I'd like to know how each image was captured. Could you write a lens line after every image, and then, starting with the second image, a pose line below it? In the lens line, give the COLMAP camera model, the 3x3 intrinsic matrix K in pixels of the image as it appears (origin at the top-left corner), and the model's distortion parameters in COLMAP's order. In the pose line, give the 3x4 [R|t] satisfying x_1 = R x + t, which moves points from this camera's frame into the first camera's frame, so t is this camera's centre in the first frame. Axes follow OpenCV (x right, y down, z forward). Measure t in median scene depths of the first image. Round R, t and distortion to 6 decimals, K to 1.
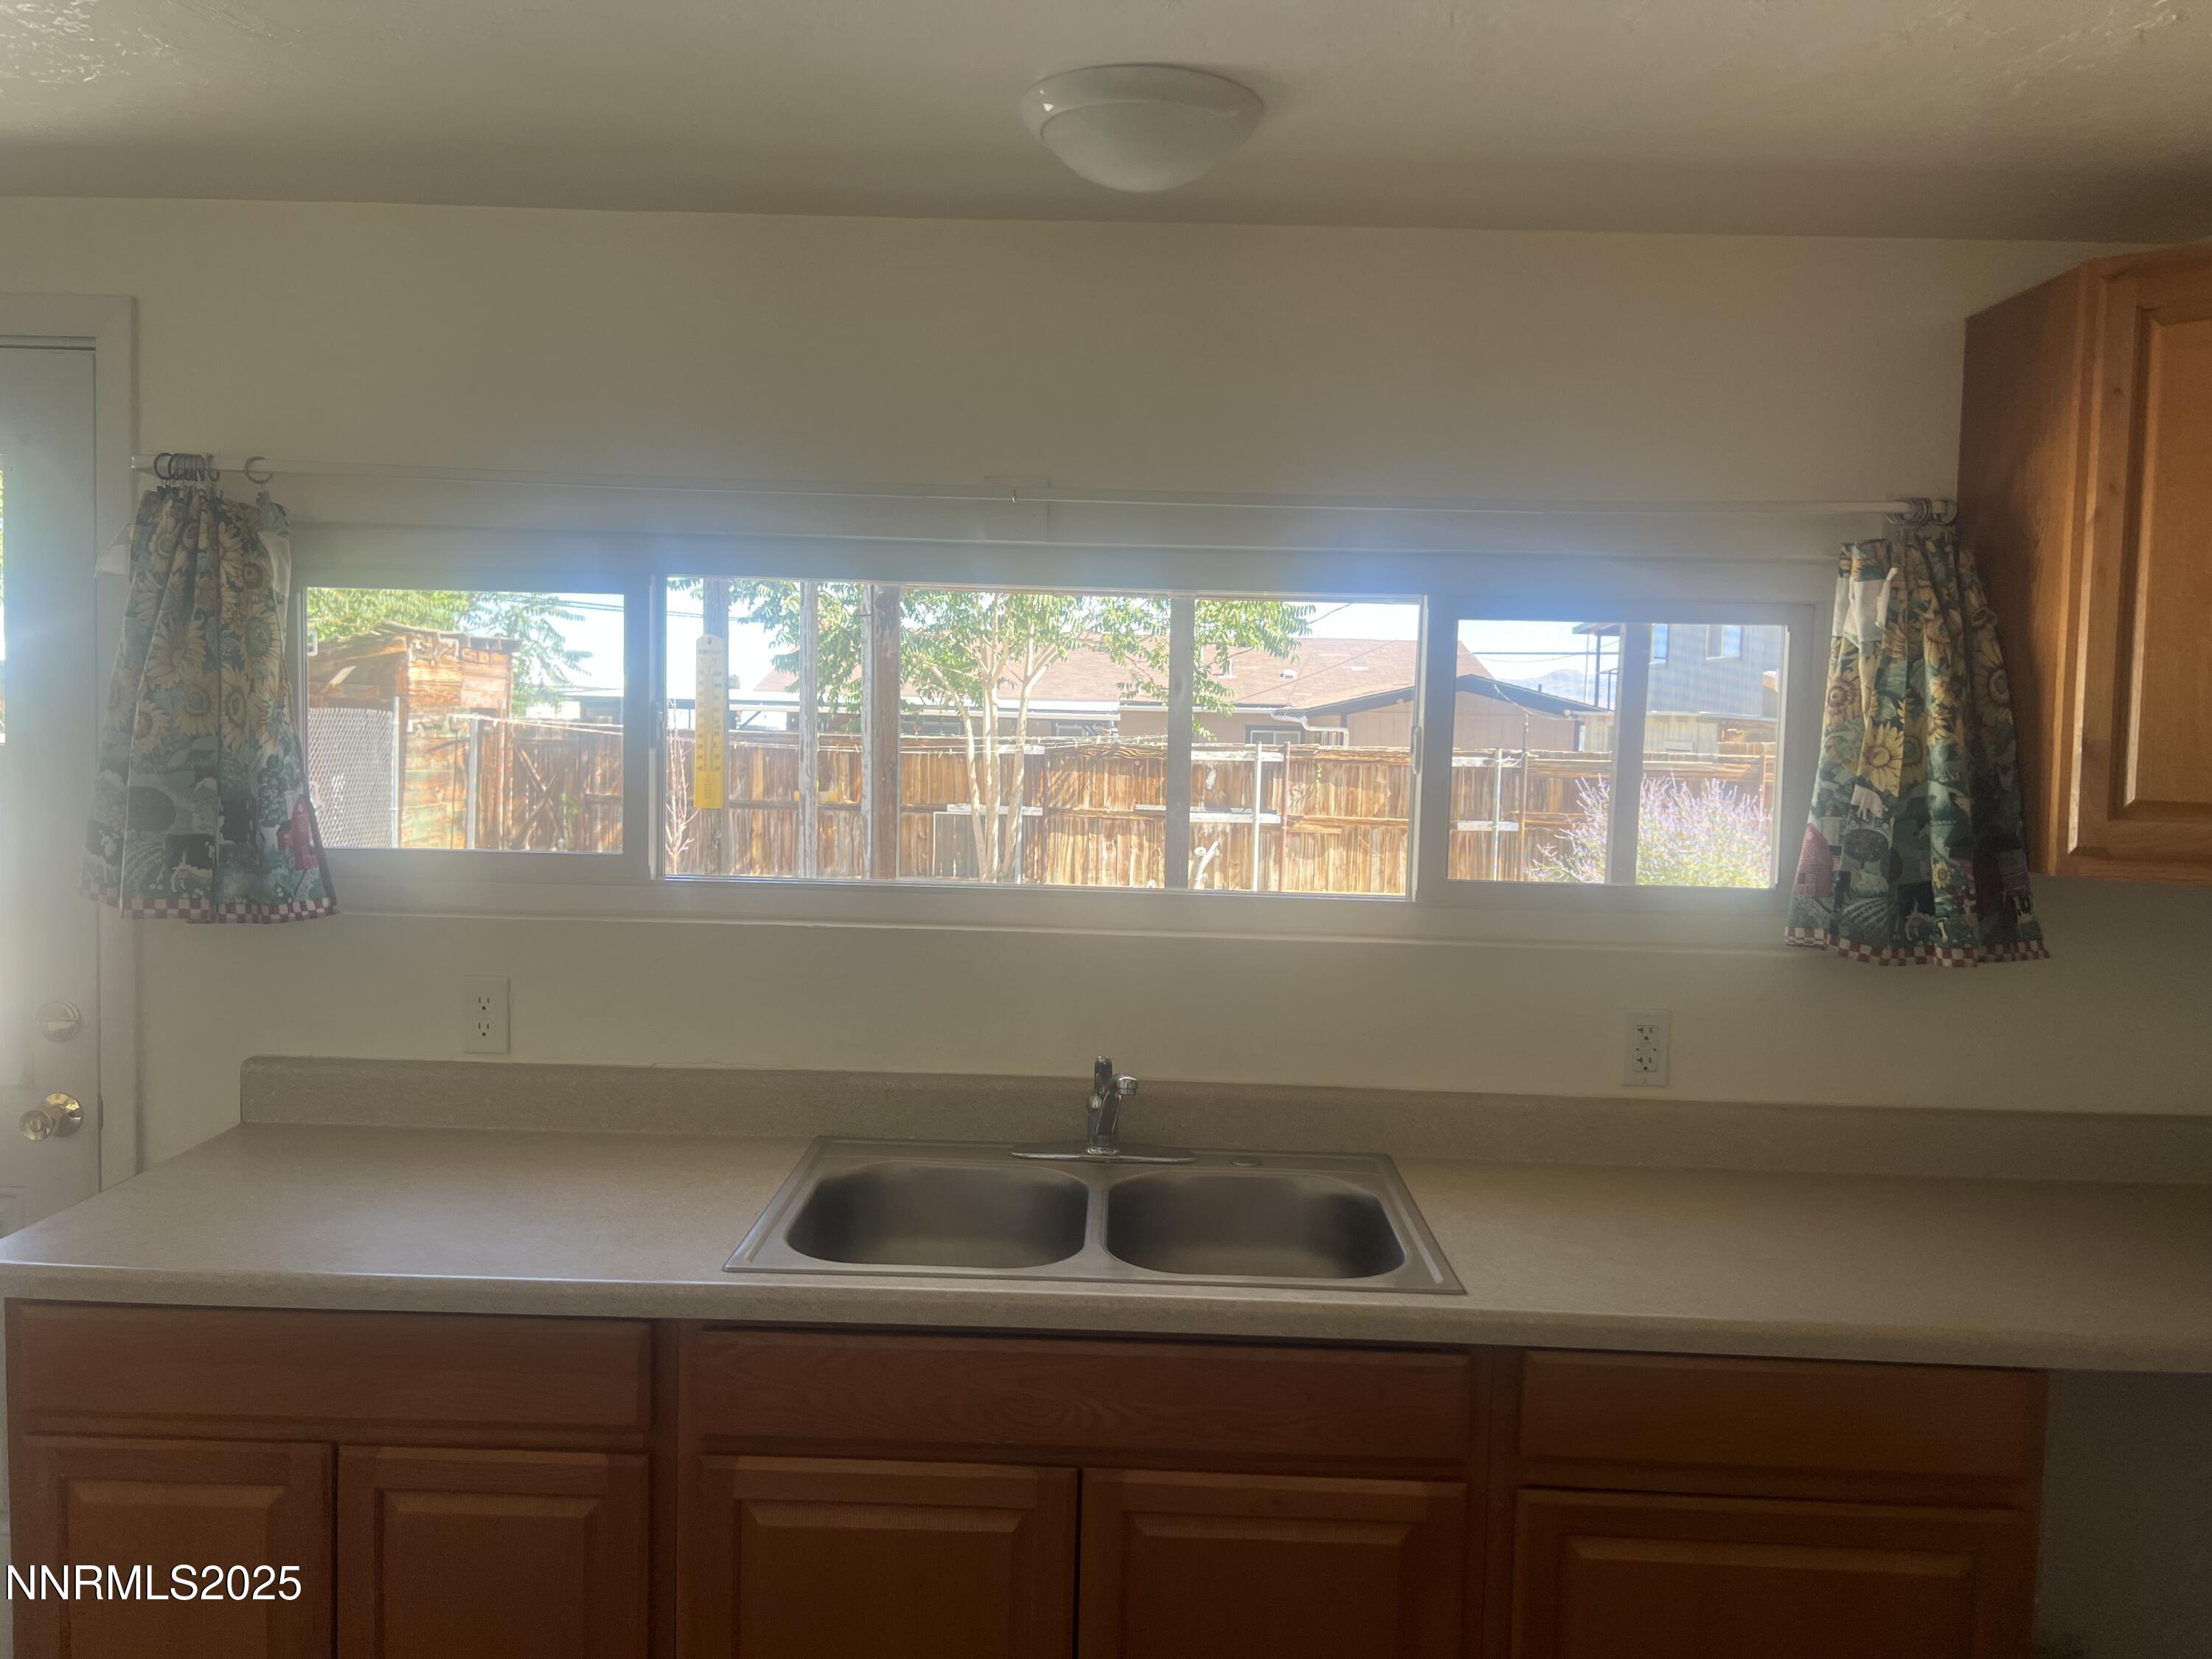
lens RADIAL K [[1663.8, 0, 1106.4], [0, 1663.8, 805.5], [0, 0, 1]] dist [0.036500, -0.024993]
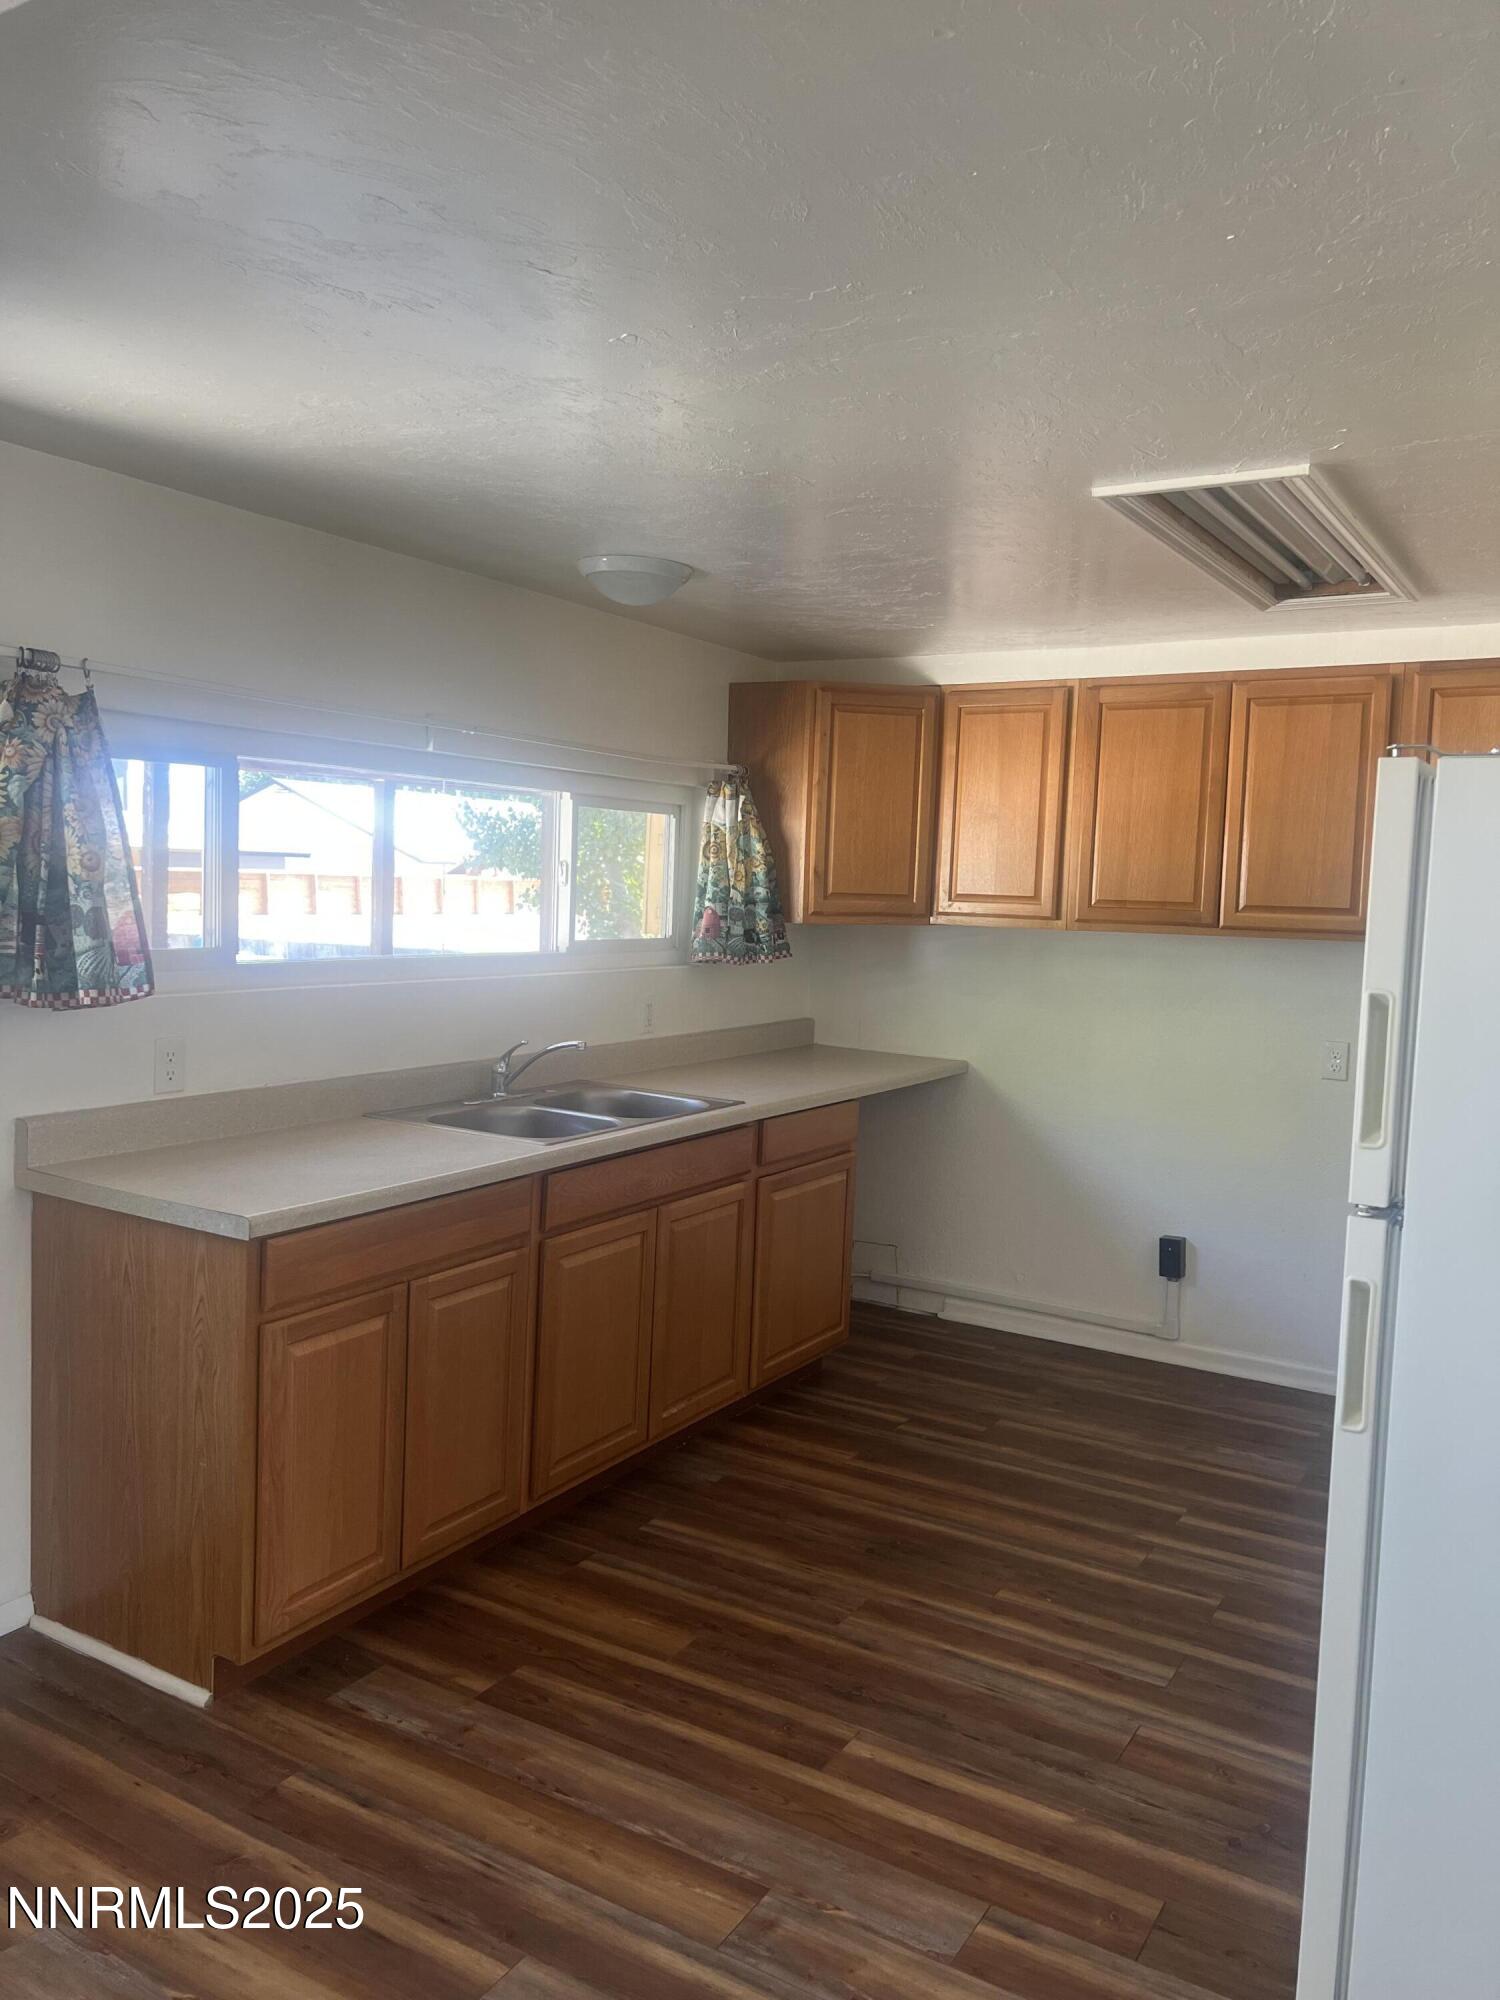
lens RADIAL K [[1504.4, 0, 761.3], [0, 1504.4, 993.3], [0, 0, 1]] dist [0.036500, -0.024993]
pose [[0.495176, -0.073814, 0.865651, -1.351853], [0.030821, 0.997250, 0.067405, -0.006817], [-0.868246, -0.006697, 0.496089, -0.068693]]
